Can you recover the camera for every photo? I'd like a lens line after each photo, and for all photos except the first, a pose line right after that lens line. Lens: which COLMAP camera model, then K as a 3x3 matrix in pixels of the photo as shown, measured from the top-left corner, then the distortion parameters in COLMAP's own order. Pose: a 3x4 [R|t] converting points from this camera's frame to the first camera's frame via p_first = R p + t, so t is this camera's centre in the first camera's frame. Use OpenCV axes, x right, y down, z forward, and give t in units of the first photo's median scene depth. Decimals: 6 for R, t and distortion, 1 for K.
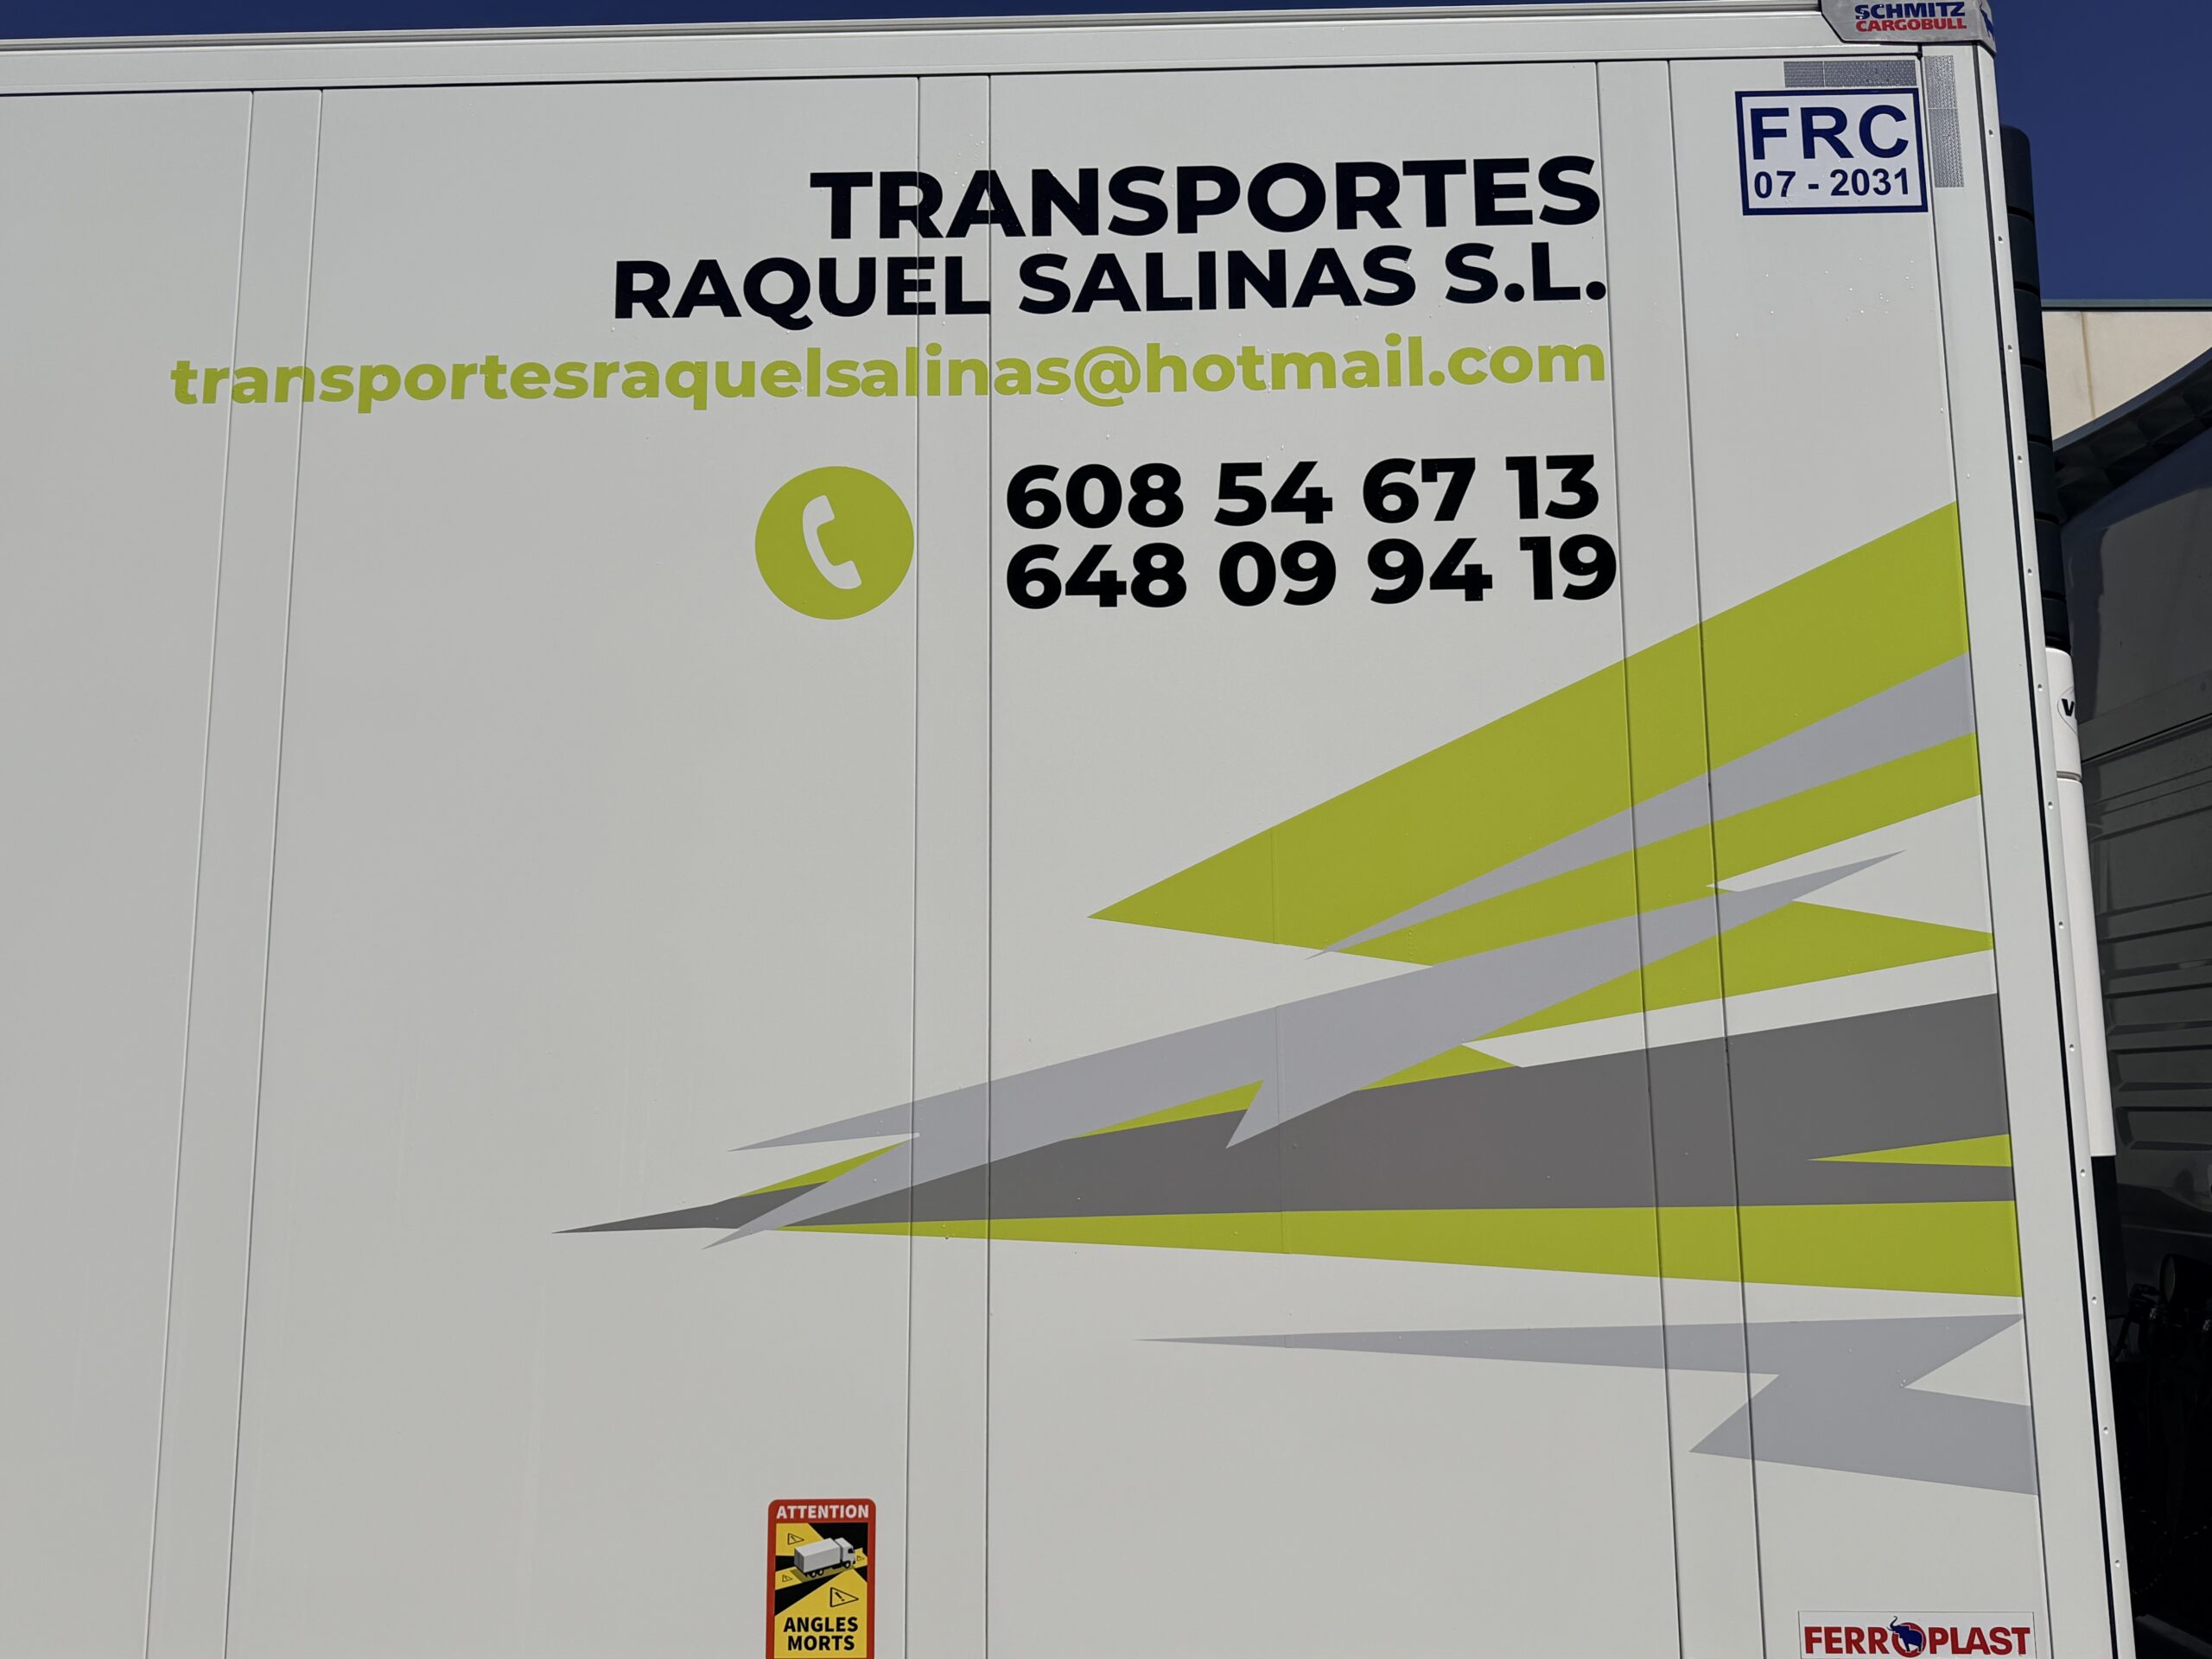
lens RADIAL K [[1803.0, 0, 1106.0], [0, 1803.0, 829.5], [0, 0, 1]] dist [0.169045, -0.379421]
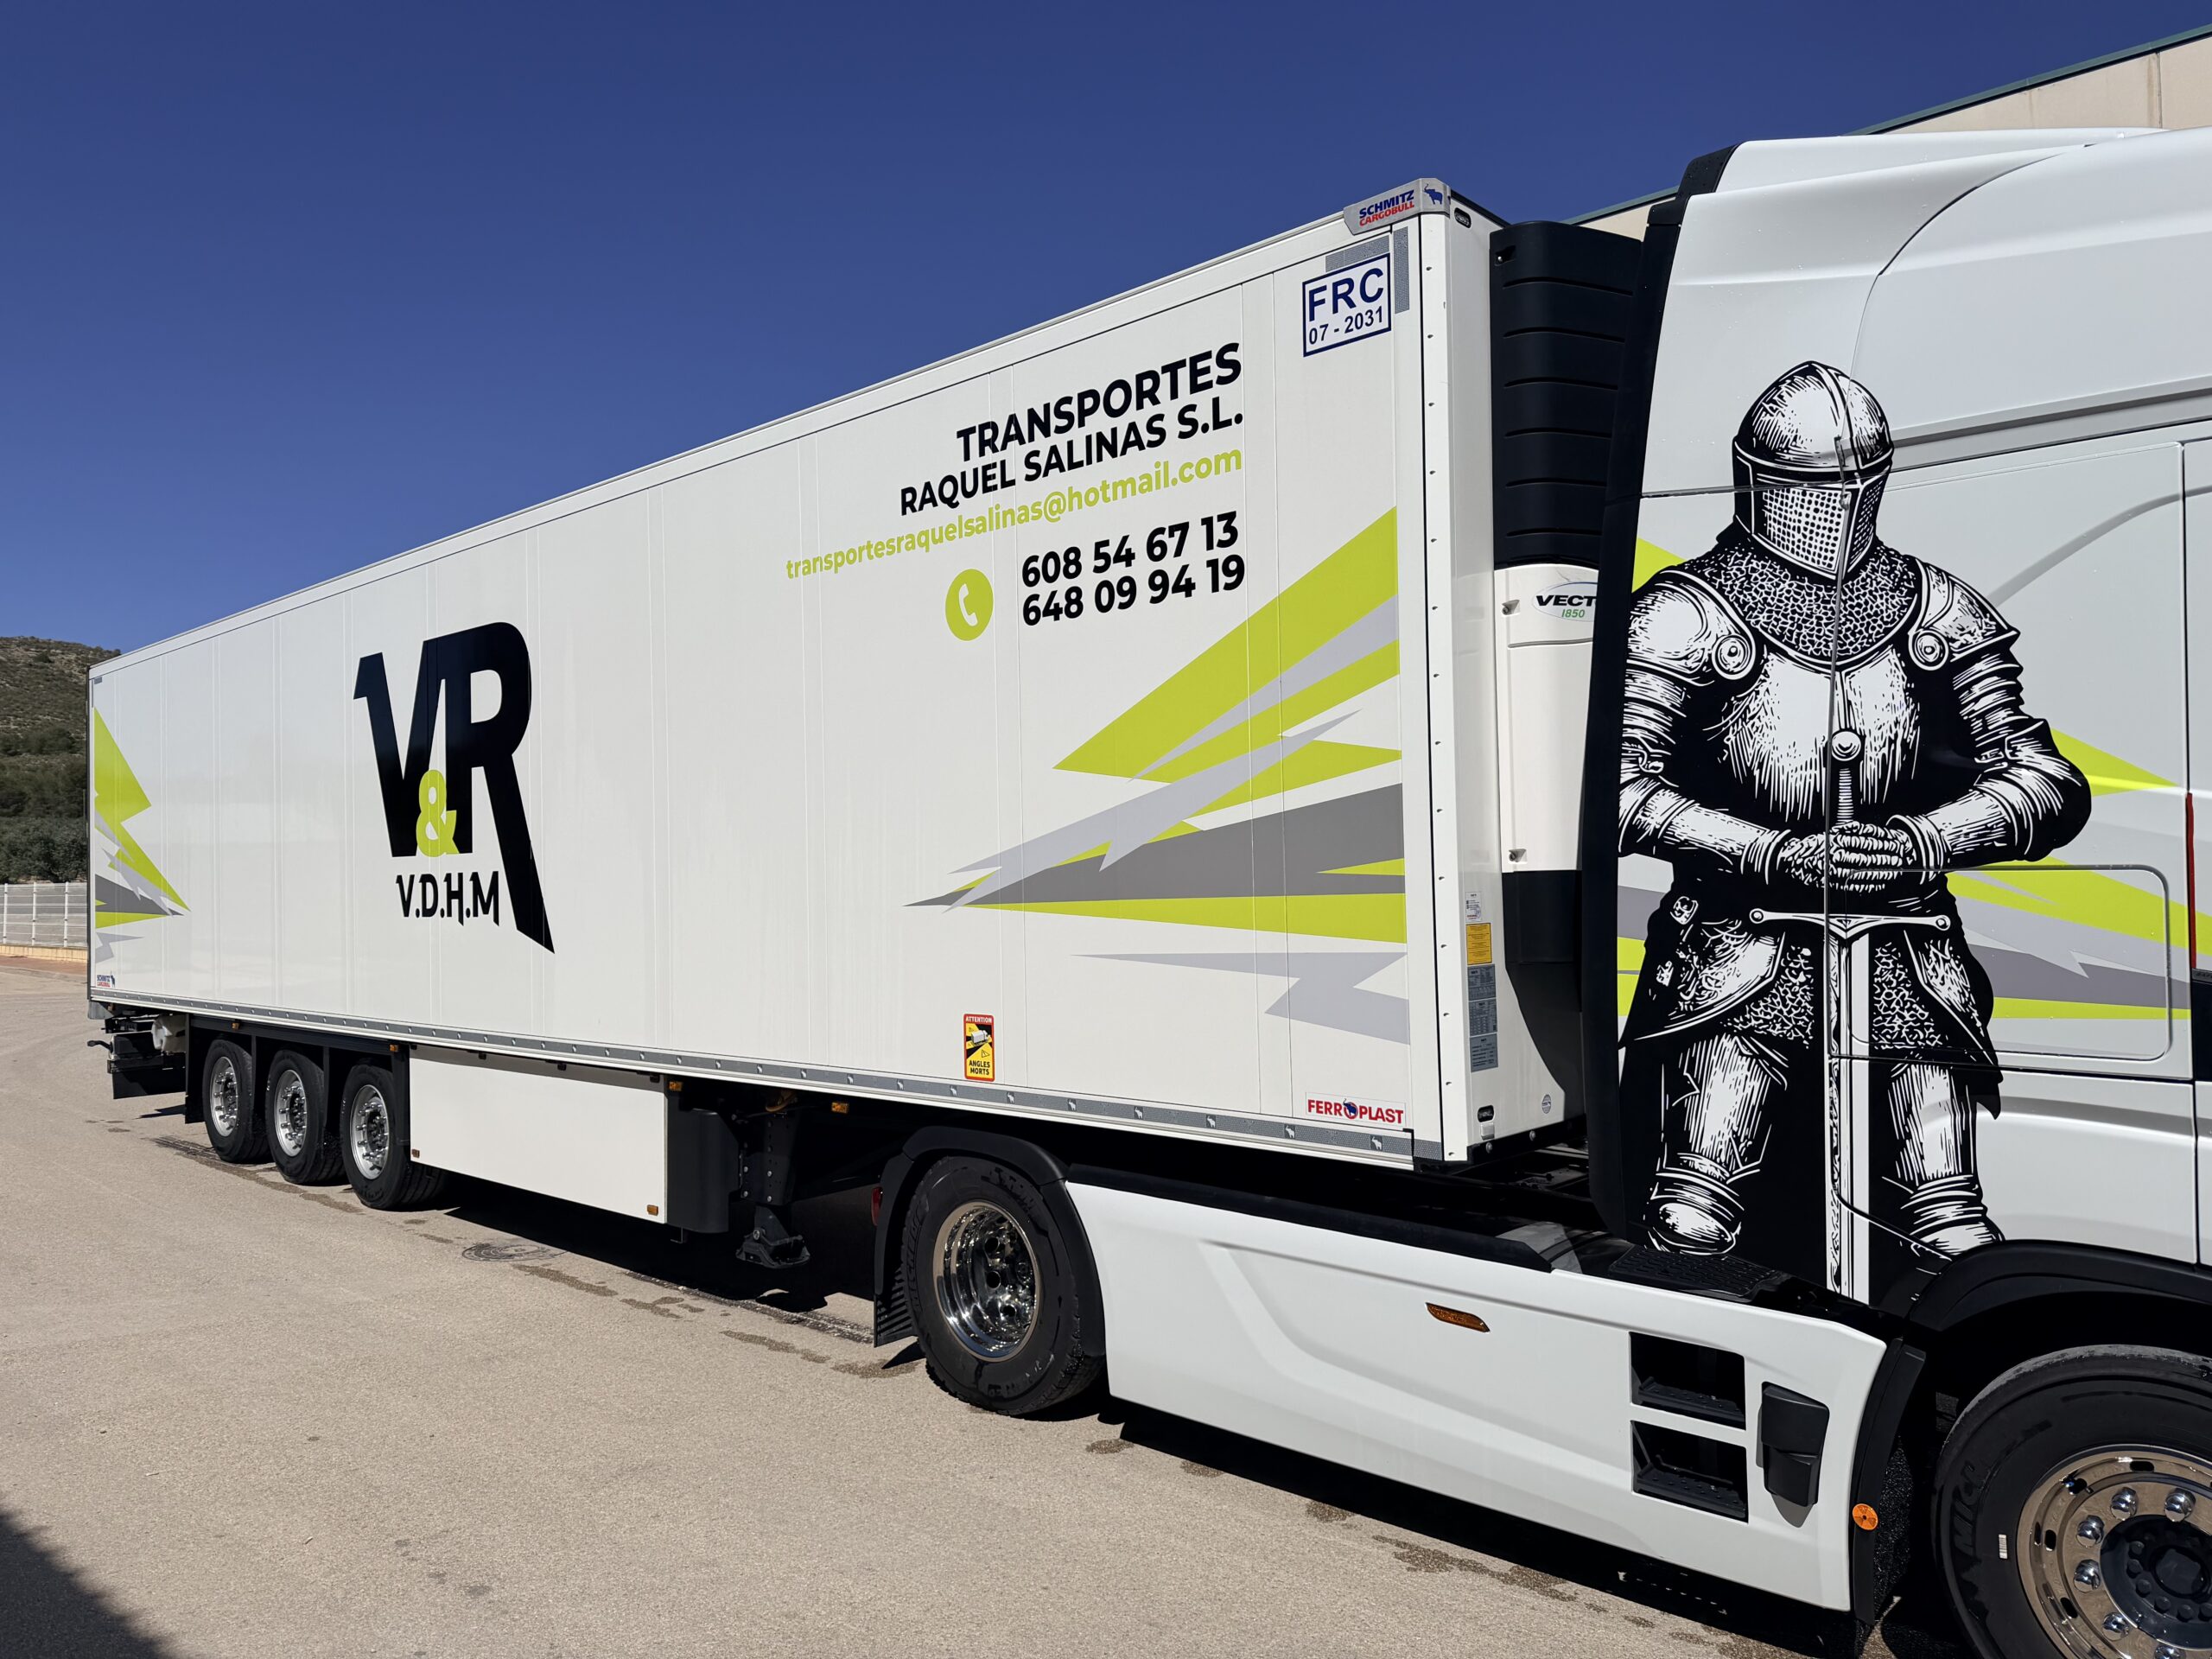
lens RADIAL K [[1564.9, 0, 1106.0], [0, 1564.9, 829.5], [0, 0, 1]] dist [0.113770, -0.213906]
pose [[0.743518, -0.027123, -0.668165, 1.239890], [0.120771, 0.988193, 0.094277, -0.046745], [0.657719, -0.150792, 0.738016, -0.346654]]
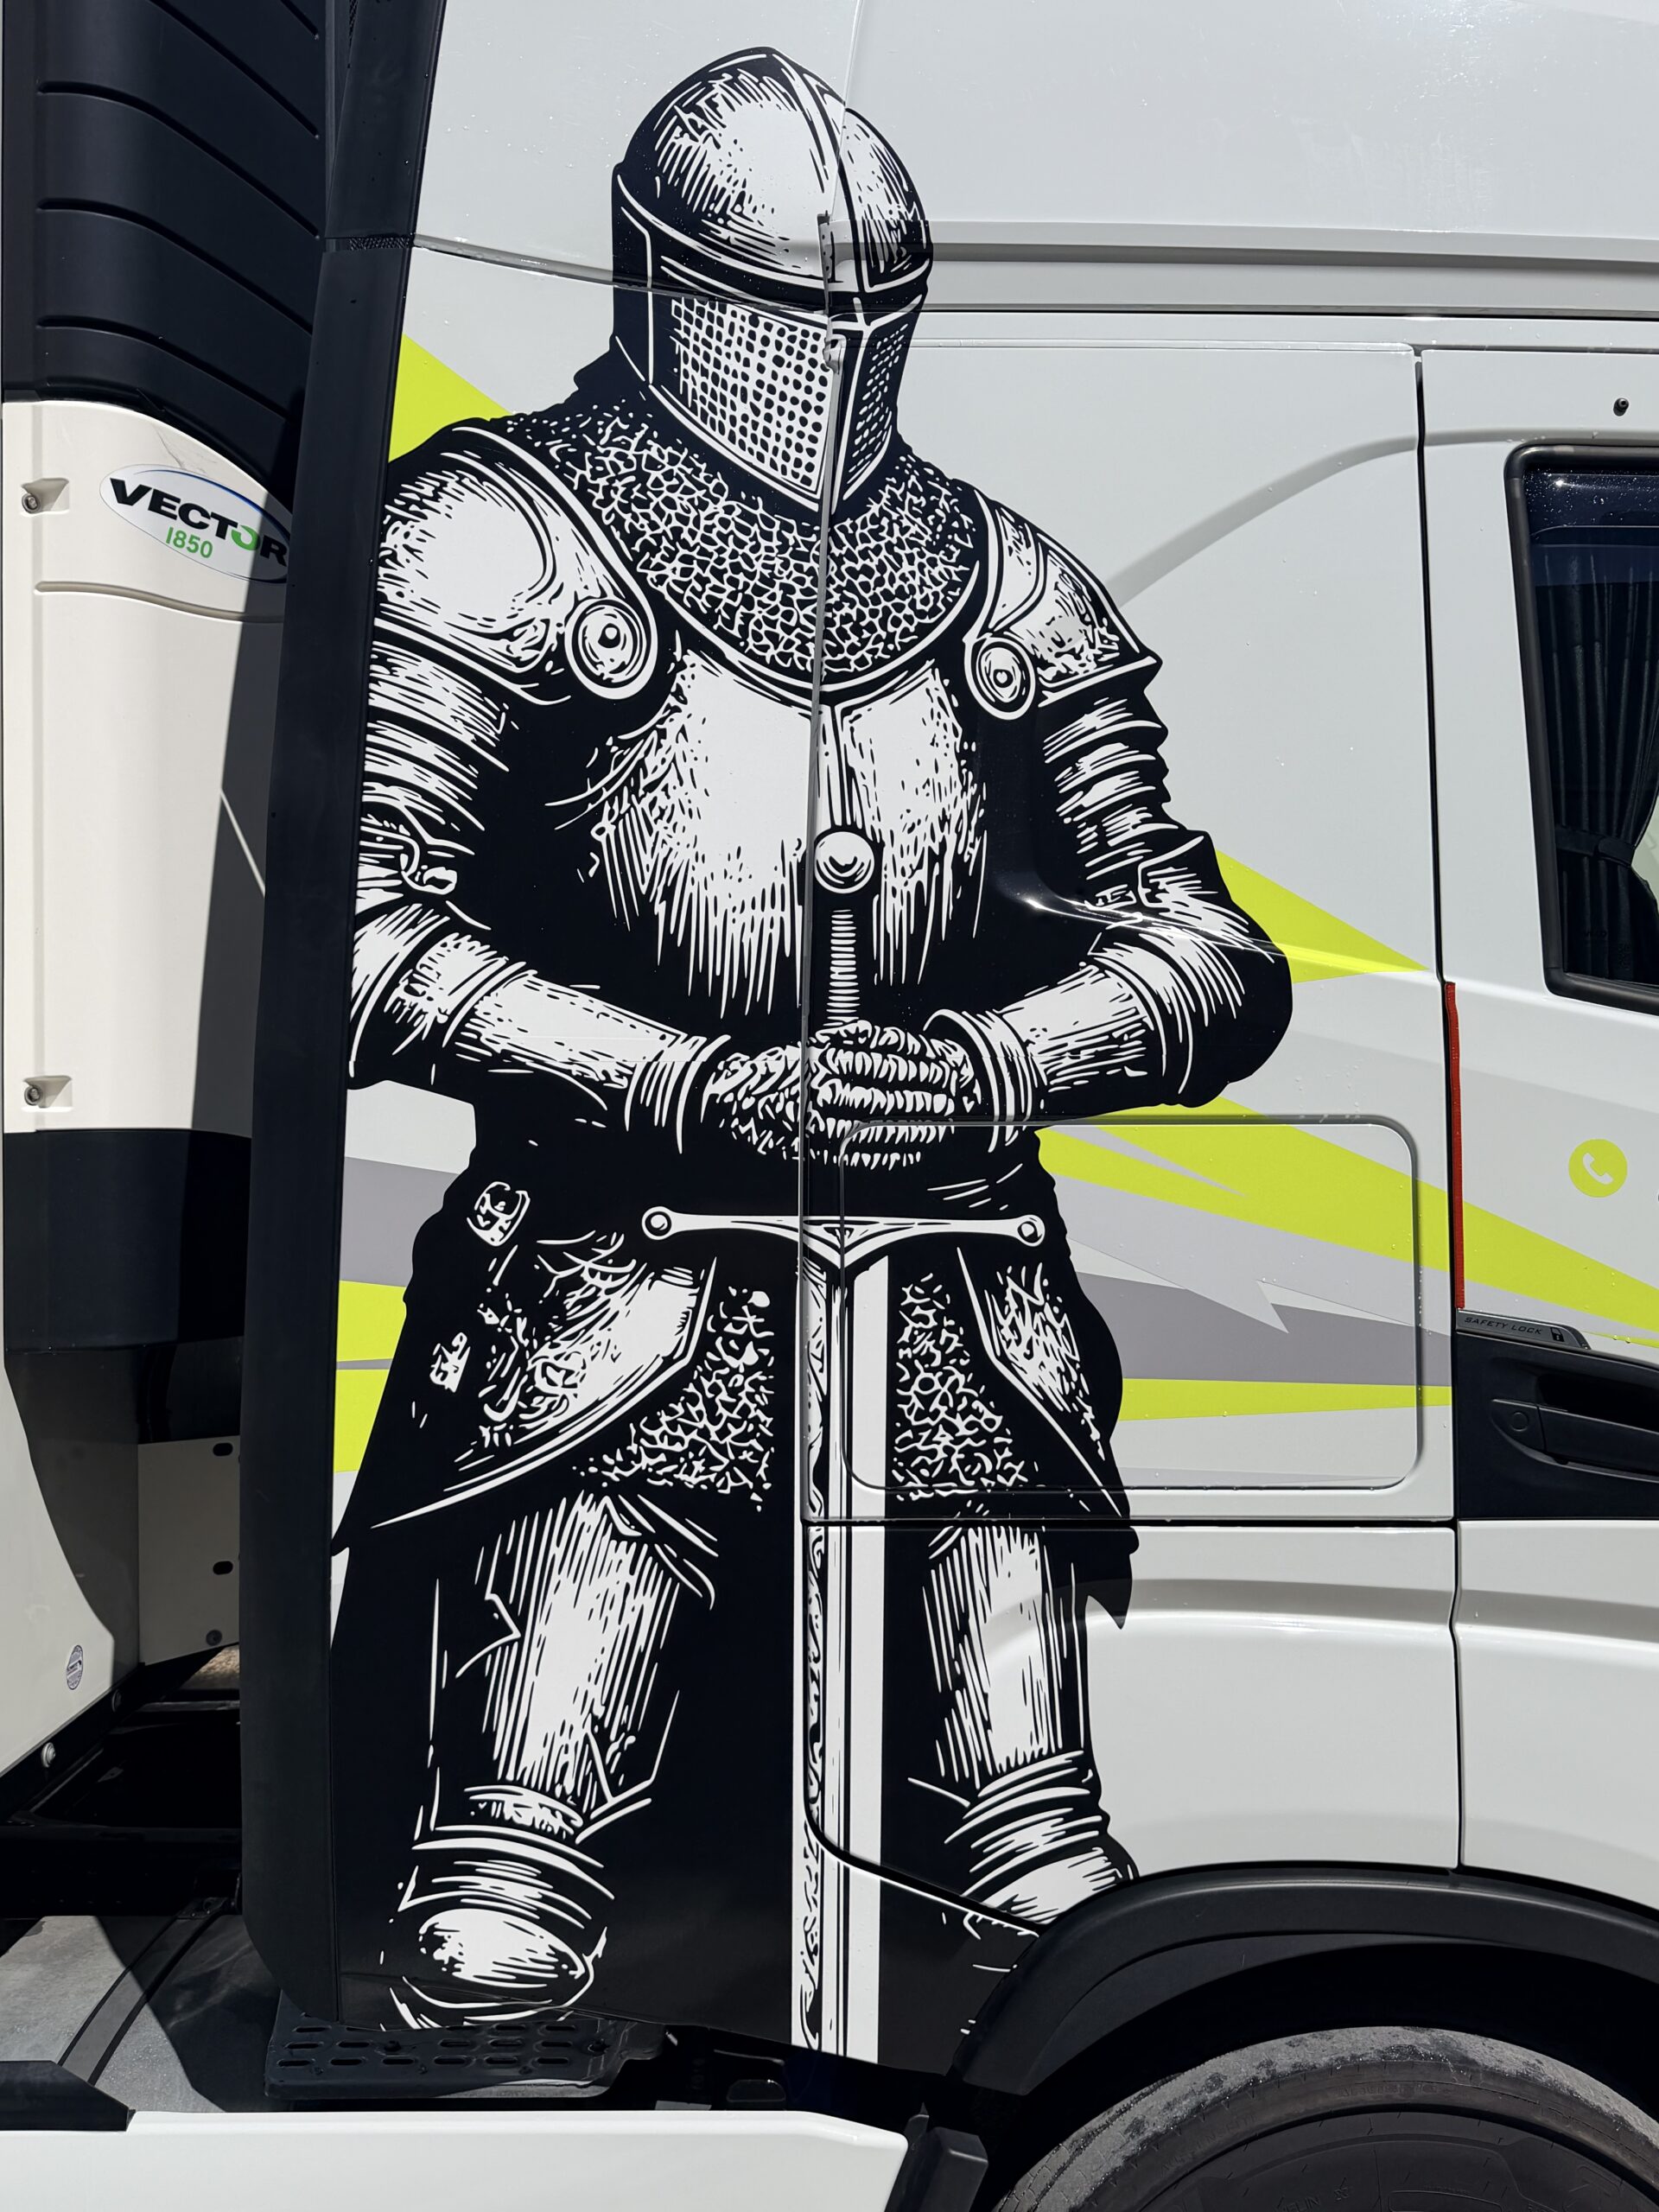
lens RADIAL K [[1803.0, 0, 829.5], [0, 1803.0, 1106.0], [0, 0, 1]] dist [0.169045, -0.379421]
pose [[0.999090, -0.004367, 0.042422, 0.807347], [-0.001238, 0.991353, 0.131218, 0.077512], [-0.042628, -0.131152, 0.990445, 0.283652]]
